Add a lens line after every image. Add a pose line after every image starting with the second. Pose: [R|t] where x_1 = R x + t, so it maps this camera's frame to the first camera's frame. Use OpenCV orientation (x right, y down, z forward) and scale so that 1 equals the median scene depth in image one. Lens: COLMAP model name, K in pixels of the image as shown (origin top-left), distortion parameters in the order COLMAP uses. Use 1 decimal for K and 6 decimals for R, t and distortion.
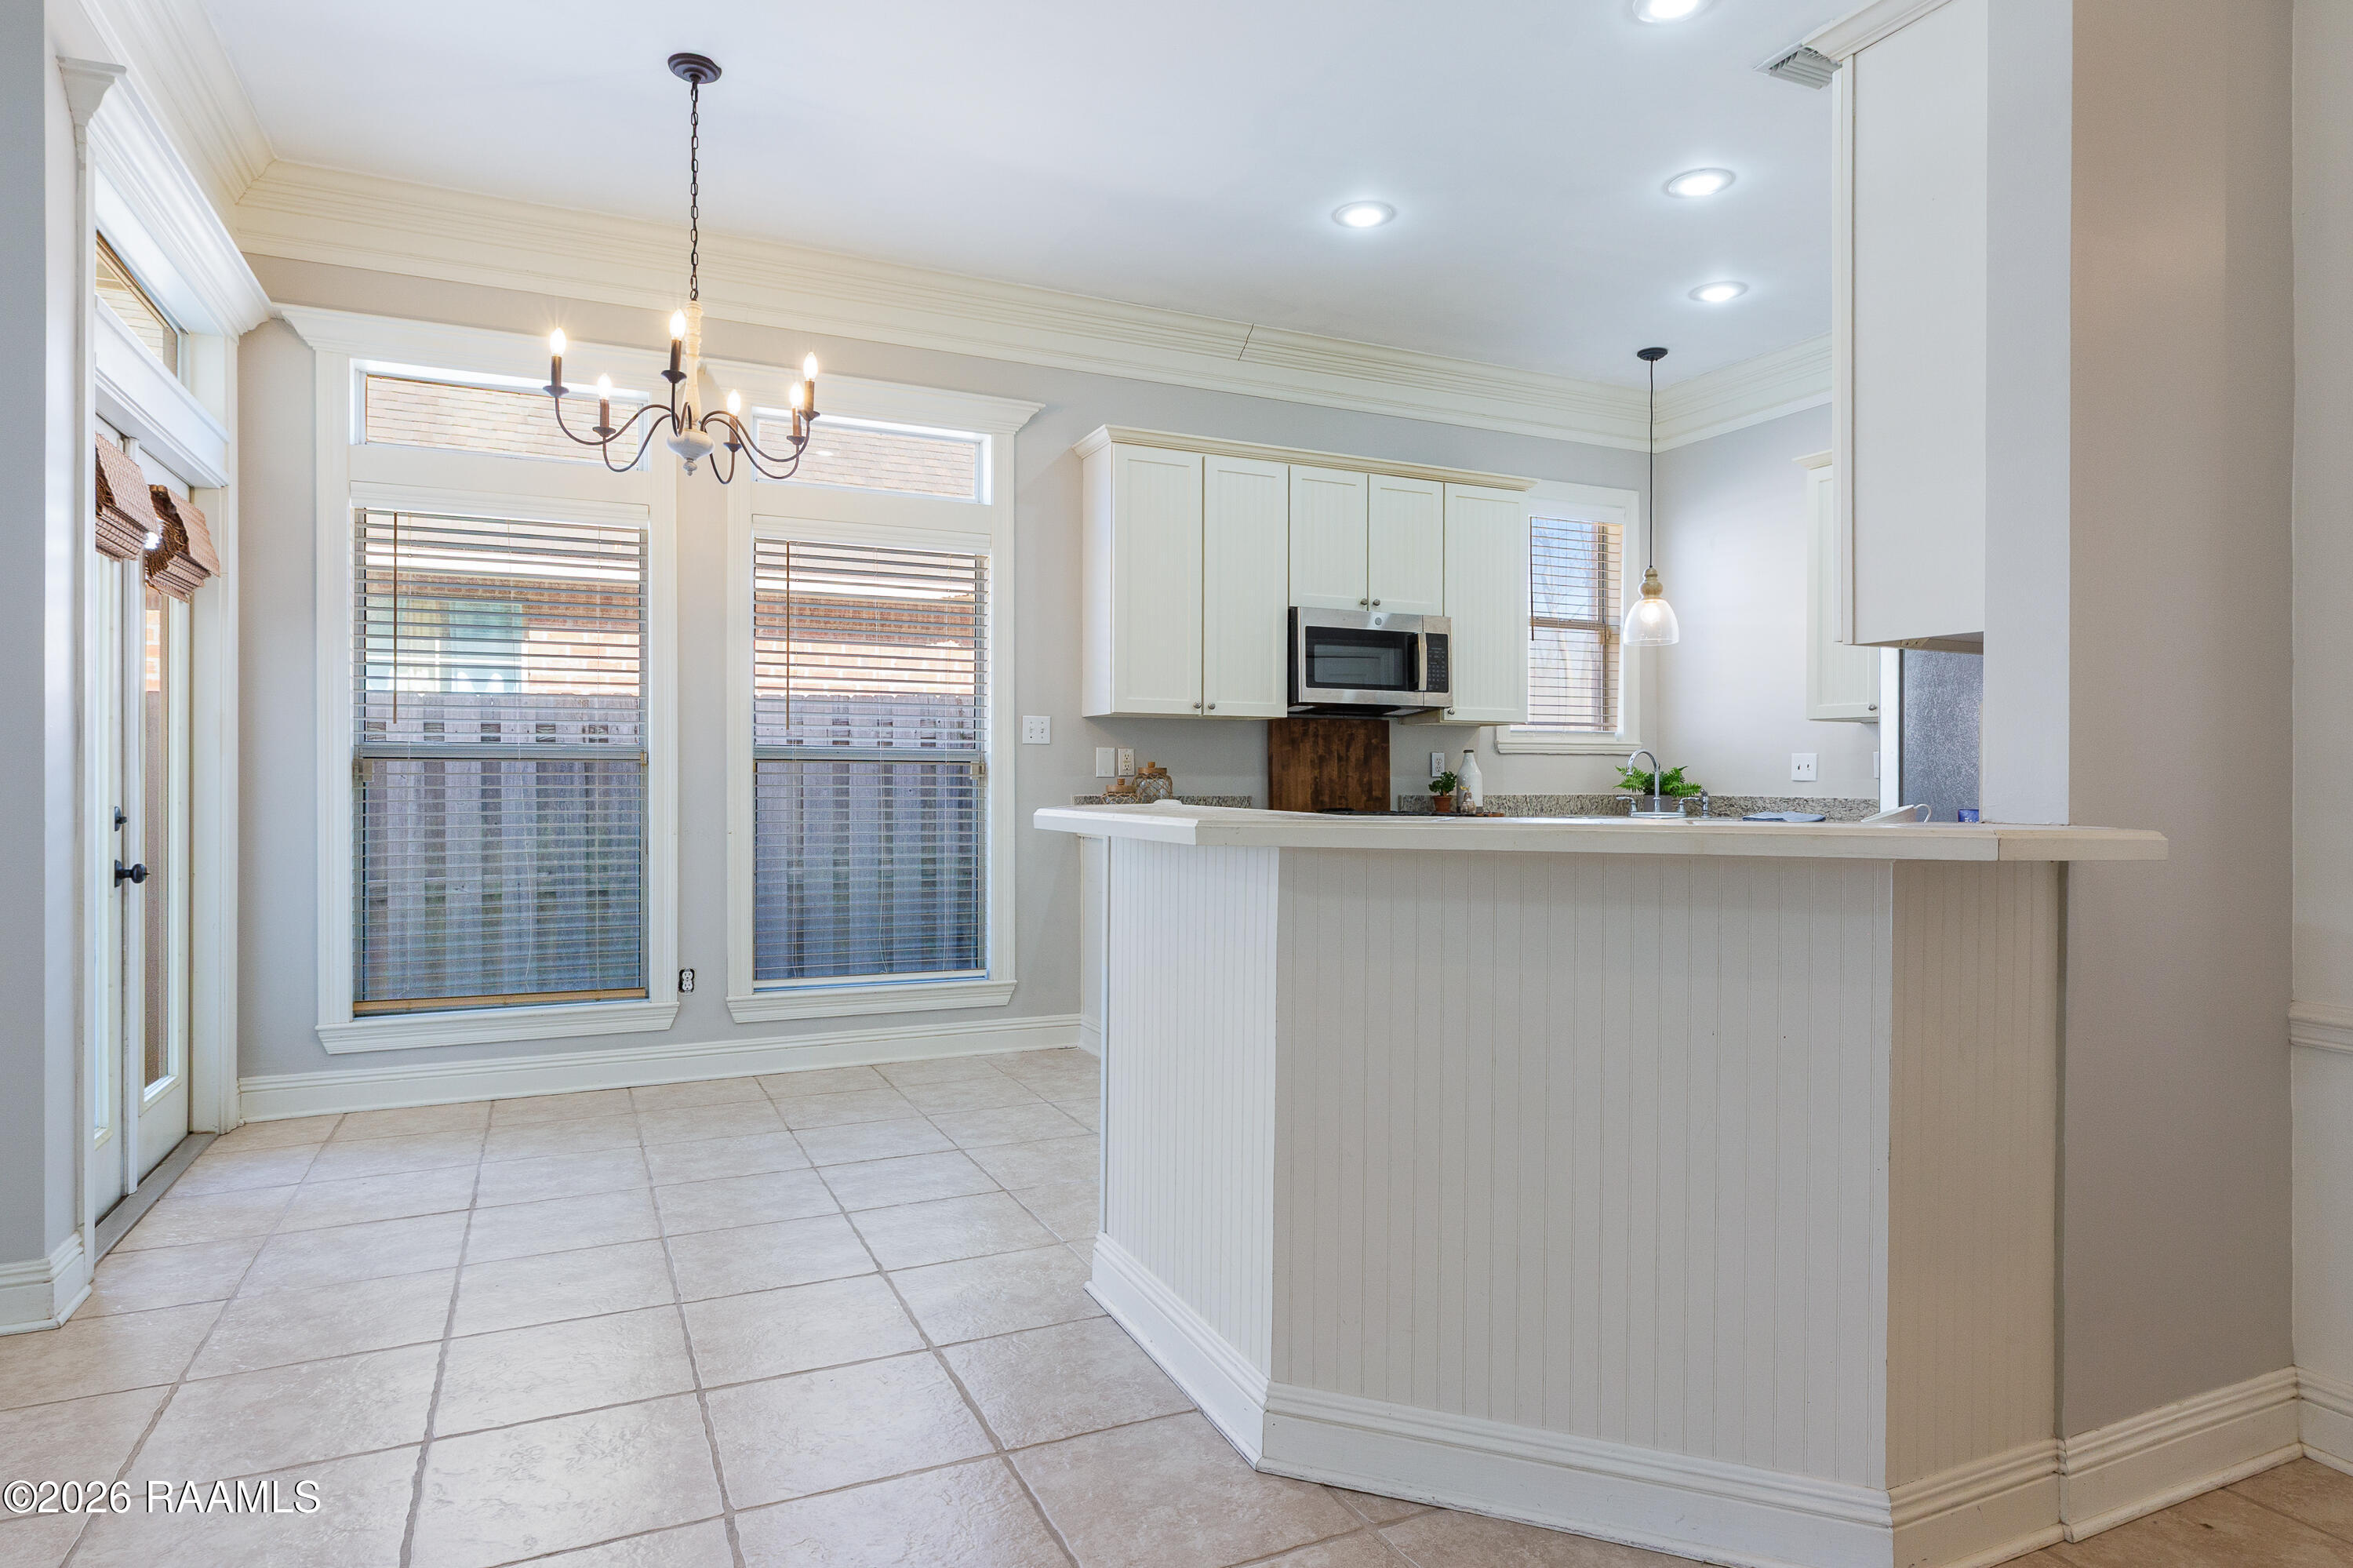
lens RADIAL K [[1208.6, 0, 1144.4], [0, 1208.6, 775.5], [0, 0, 1]] dist [-0.001076, -0.000635]
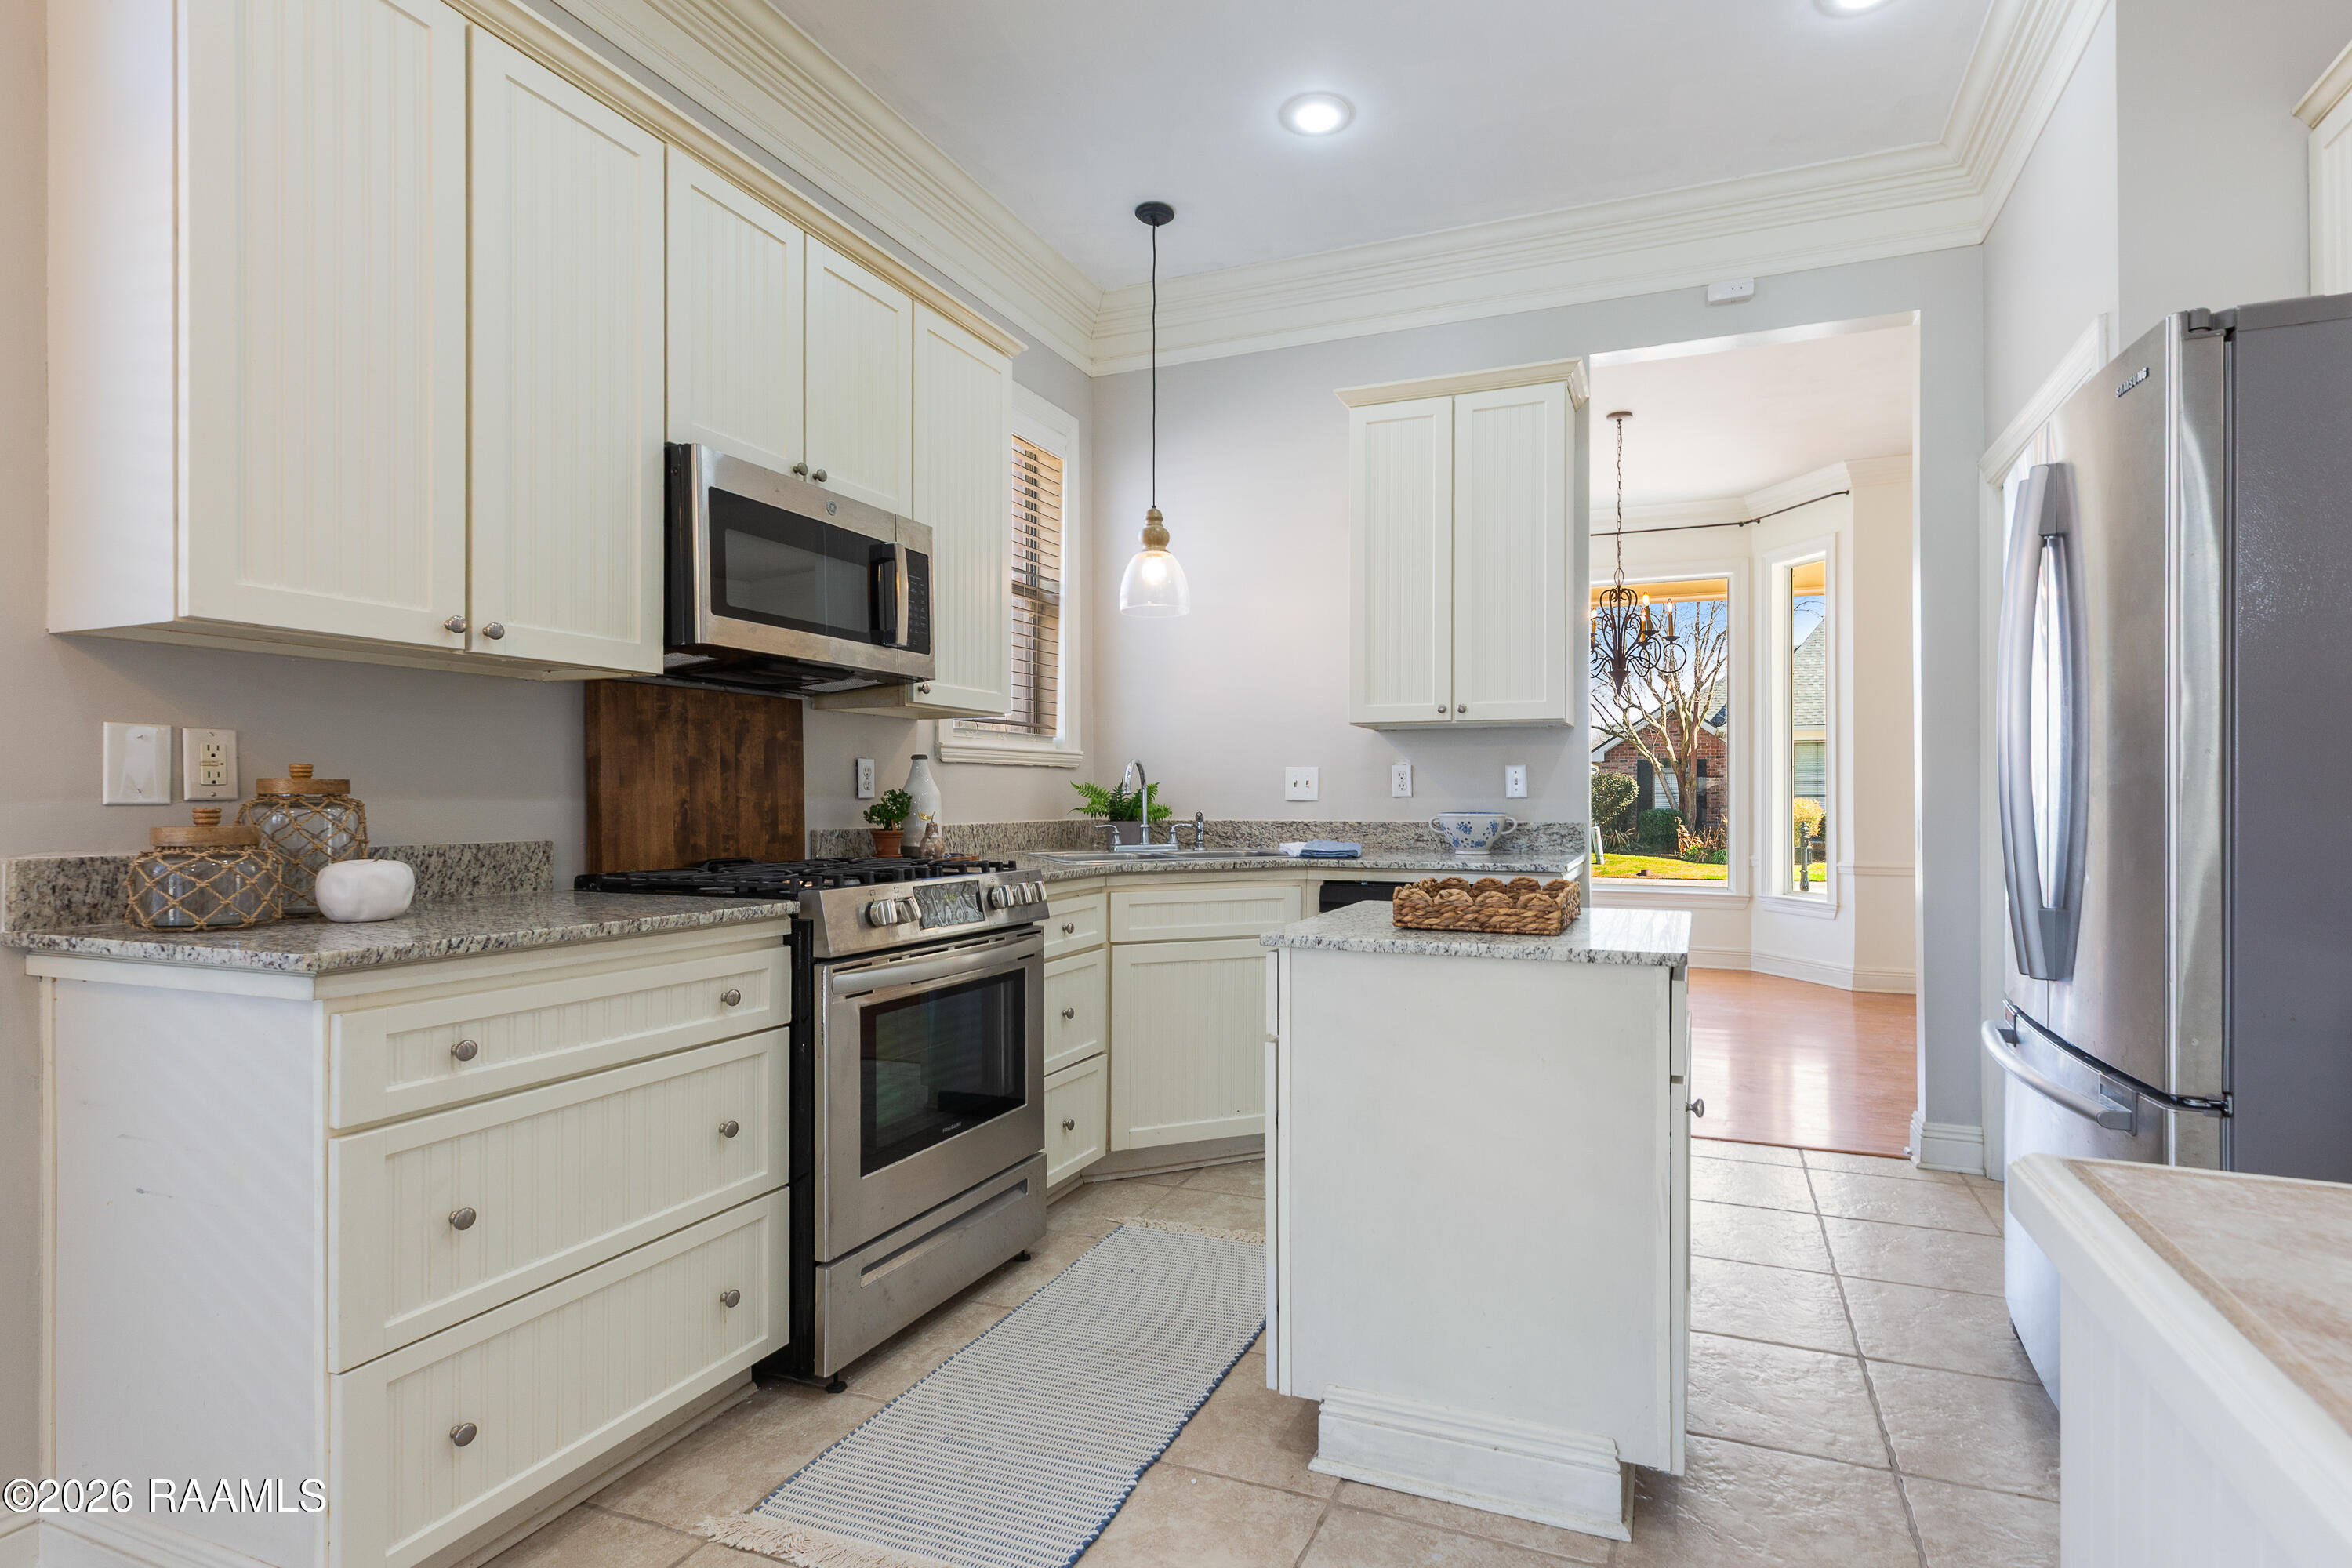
lens RADIAL K [[1153.5, 0, 1220.5], [0, 1153.5, 794.7], [0, 0, 1]] dist [0.008349, 0.000399]
pose [[0.707715, -0.003086, 0.706491, -0.045372], [0.003226, 0.999994, 0.001137, -0.000832], [-0.706490, 0.001474, 0.707721, 0.505468]]
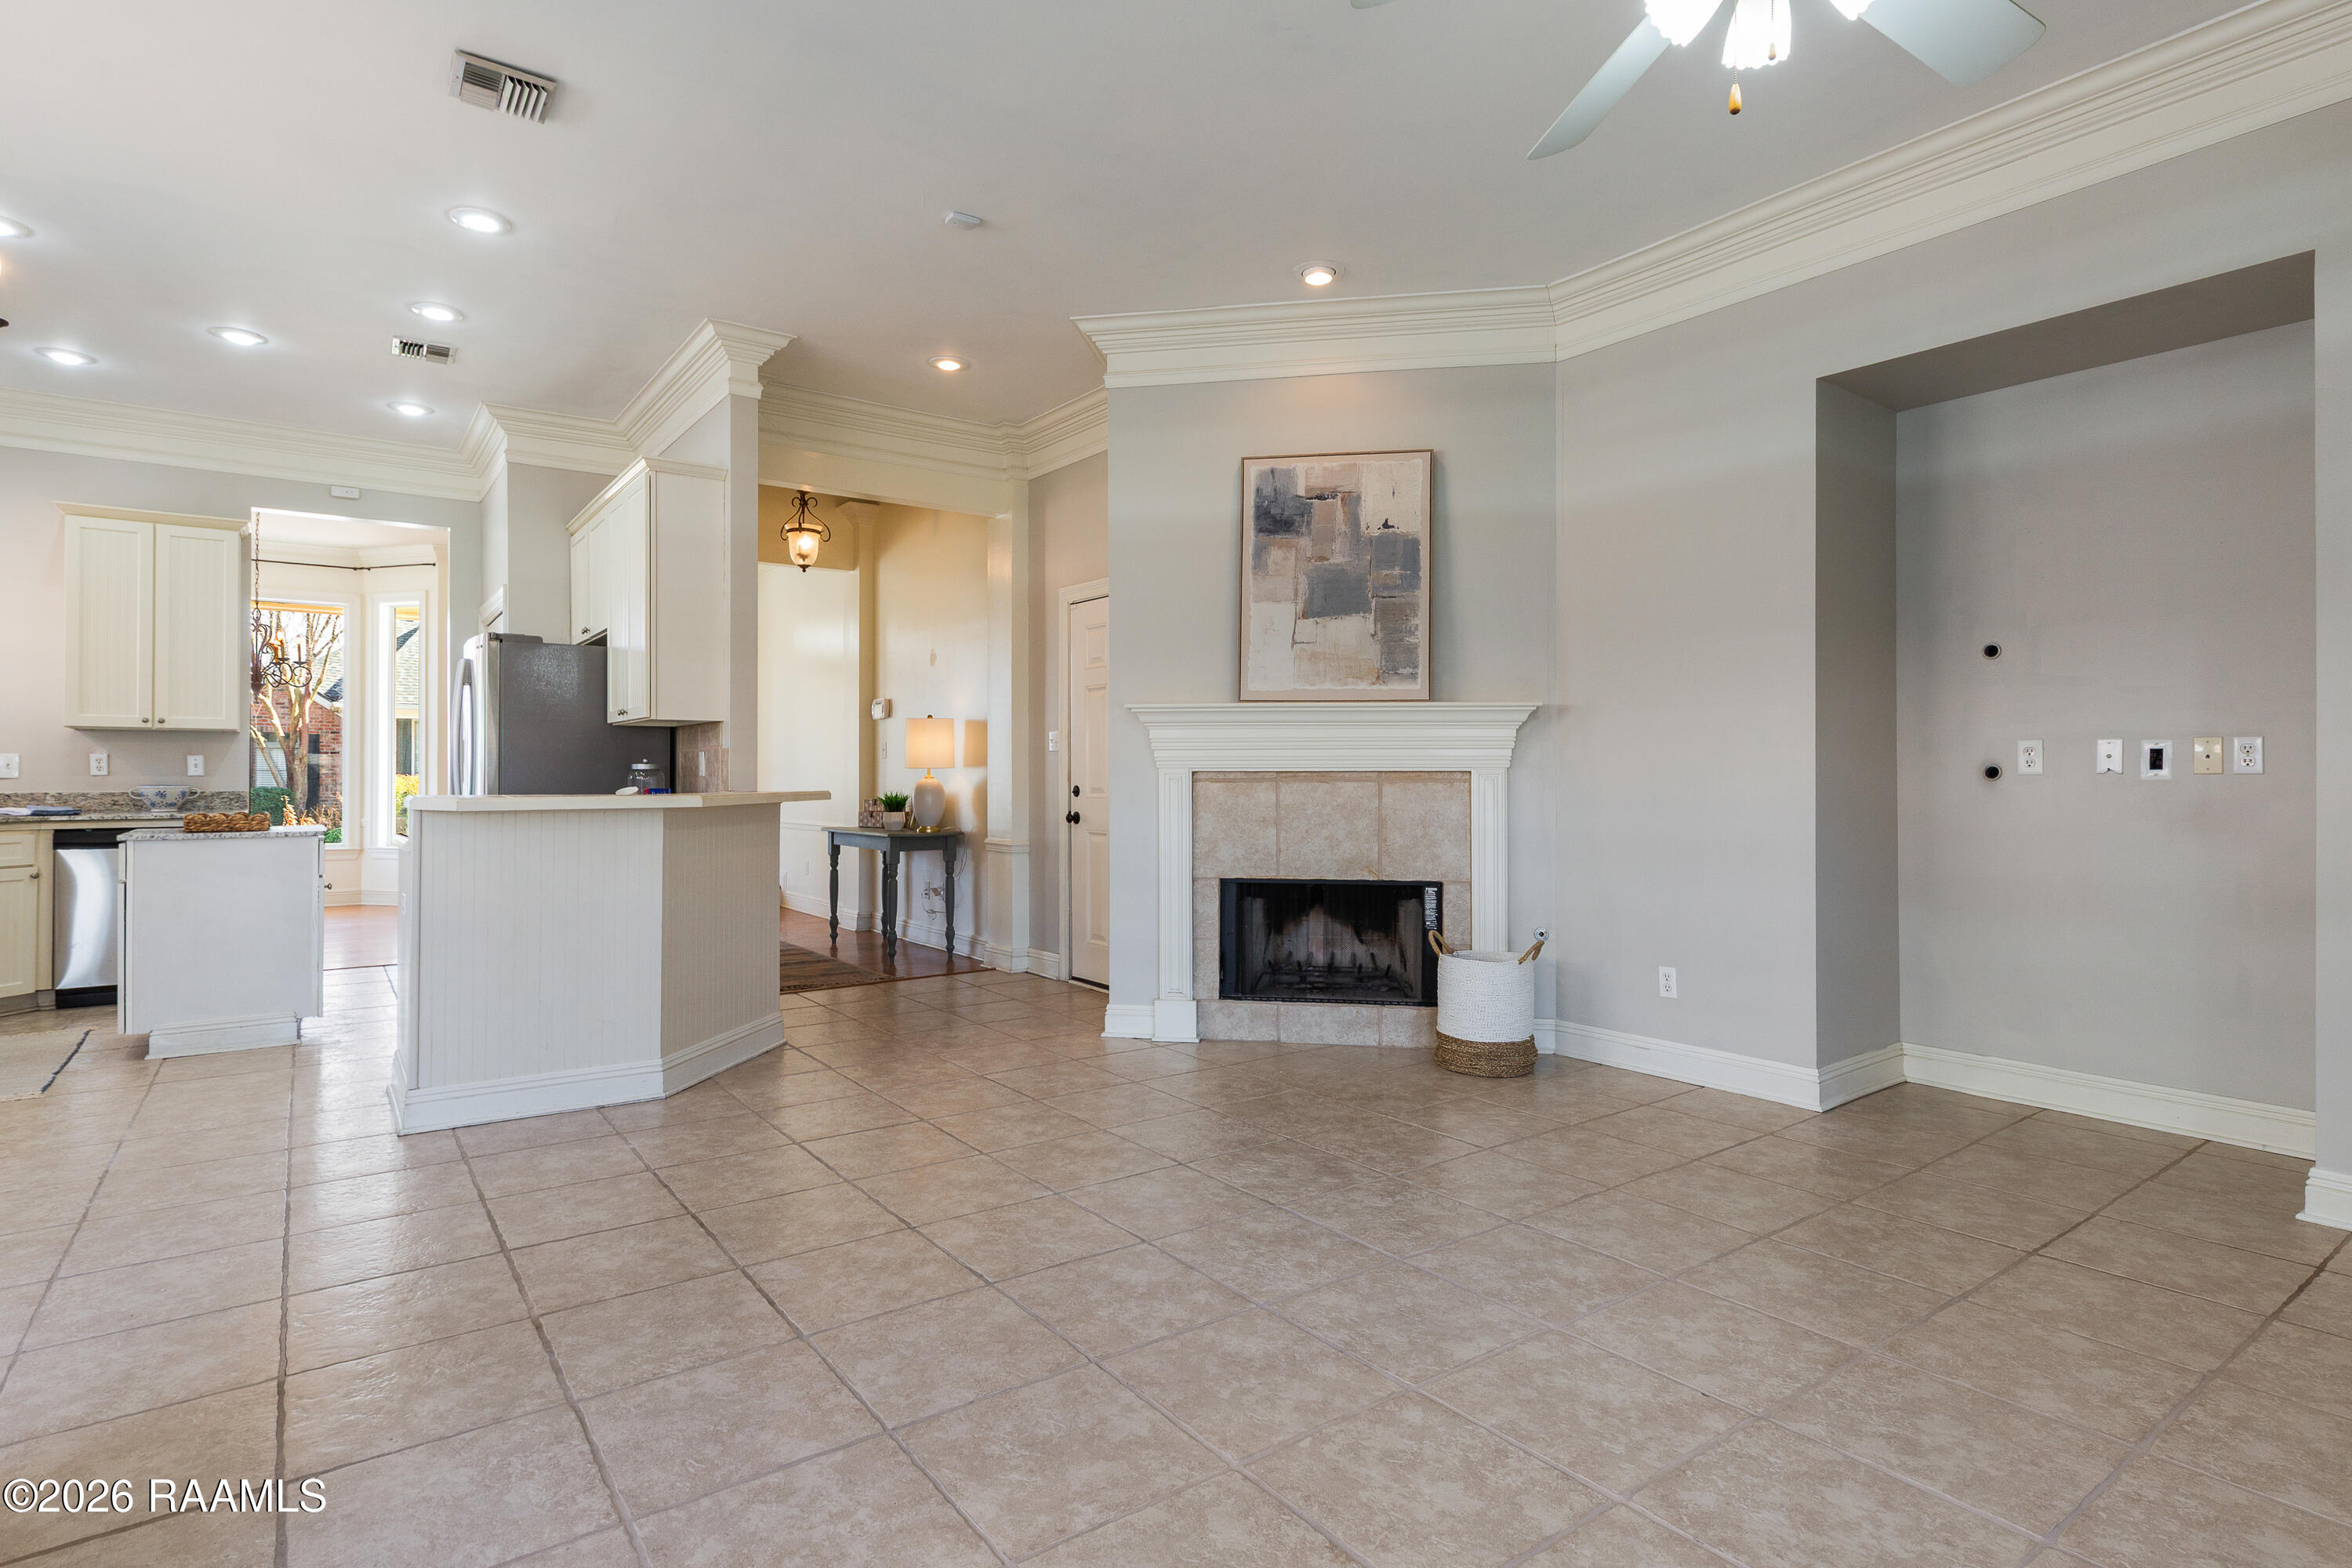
lens RADIAL K [[1208.0, 0, 1143.9], [0, 1208.0, 775.5], [0, 0, 1]] dist [-0.001076, -0.000635]
pose [[-0.210693, -0.004756, 0.977541, -0.818448], [-0.003319, 0.999986, 0.004150, -0.006248], [-0.977547, -0.002370, -0.210705, 0.200806]]
